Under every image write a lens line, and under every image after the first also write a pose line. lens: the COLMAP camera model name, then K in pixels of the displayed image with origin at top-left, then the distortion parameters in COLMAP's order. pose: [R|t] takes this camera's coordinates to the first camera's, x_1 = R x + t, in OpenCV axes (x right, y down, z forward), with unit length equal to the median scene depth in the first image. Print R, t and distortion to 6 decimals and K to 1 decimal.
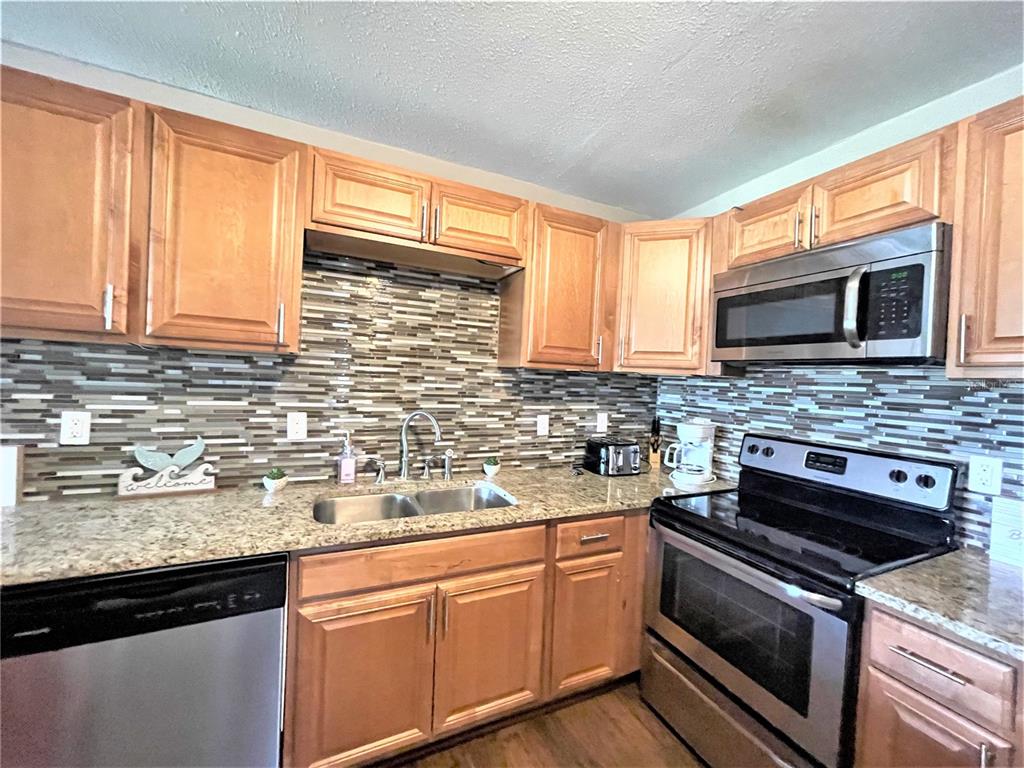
lens RADIAL K [[412.5, 0, 510.6], [0, 412.5, 384.5], [0, 0, 1]] dist [-0.000864, 0.001023]
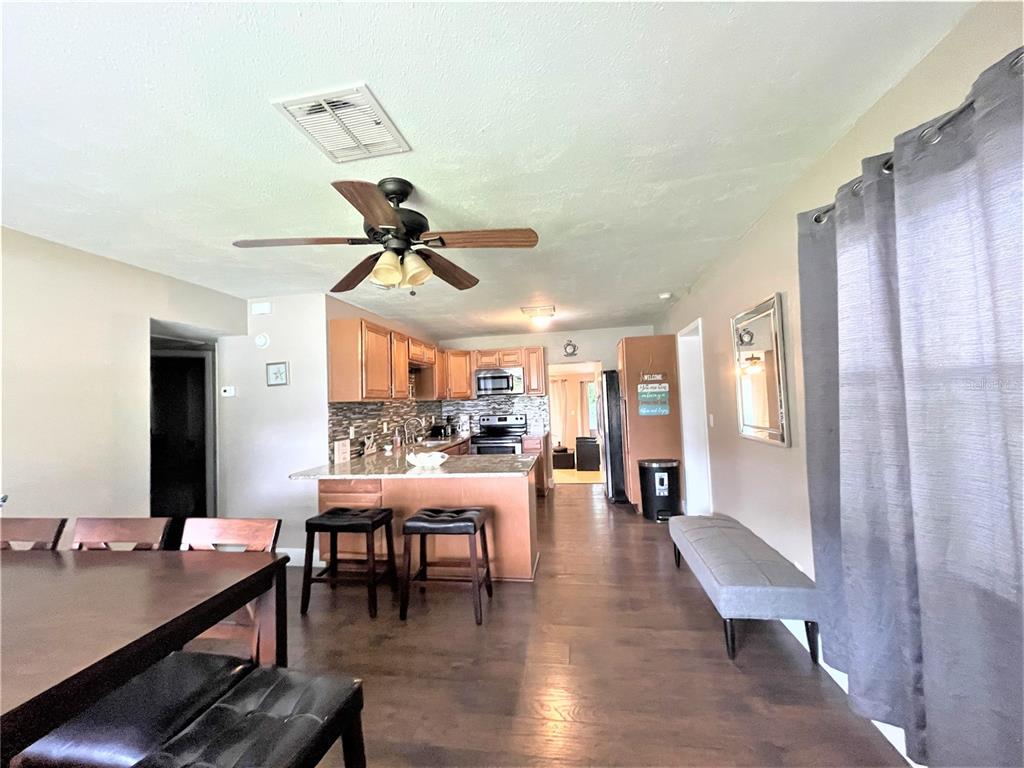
lens RADIAL K [[412.5, 0, 510.6], [0, 412.5, 384.5], [0, 0, 1]] dist [-0.000864, 0.001023]
pose [[0.567592, -0.035571, 0.822541, -2.468483], [0.075509, 0.997105, -0.008985, -0.103094], [-0.819840, 0.067209, 0.568635, -1.347998]]
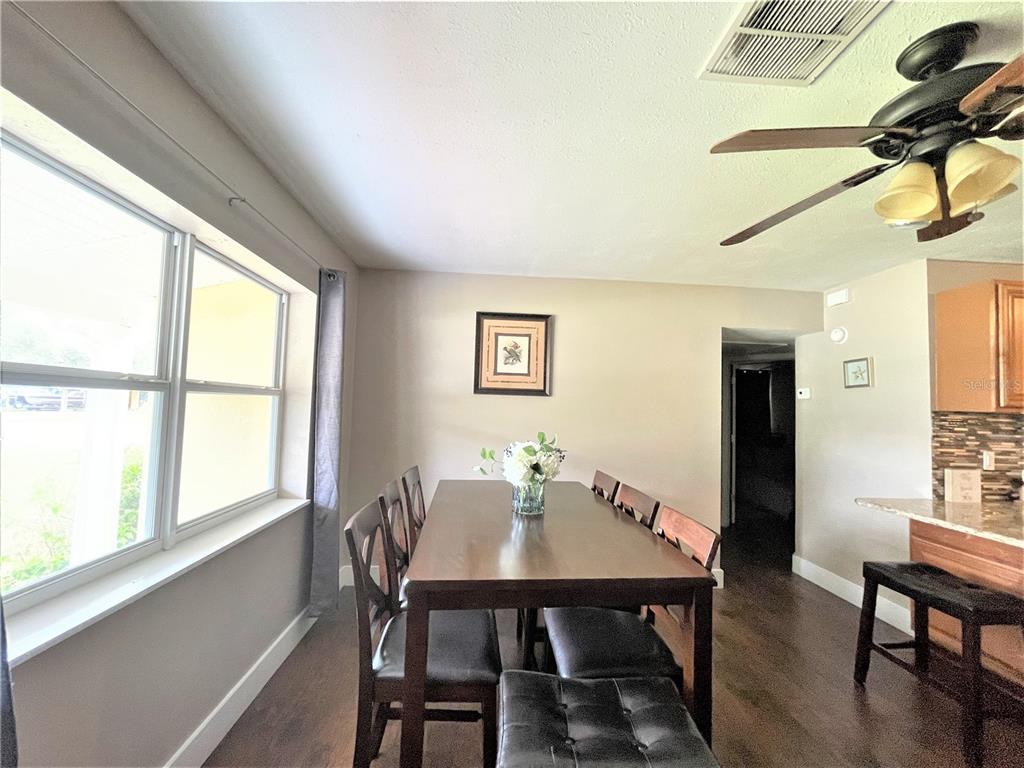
lens RADIAL K [[412.5, 0, 510.6], [0, 412.5, 384.5], [0, 0, 1]] dist [-0.000864, 0.001023]
pose [[0.929336, -0.037684, -0.367306, -2.092495], [0.007491, 0.996498, -0.083282, -0.082580], [0.369158, 0.074646, 0.926364, -1.312263]]
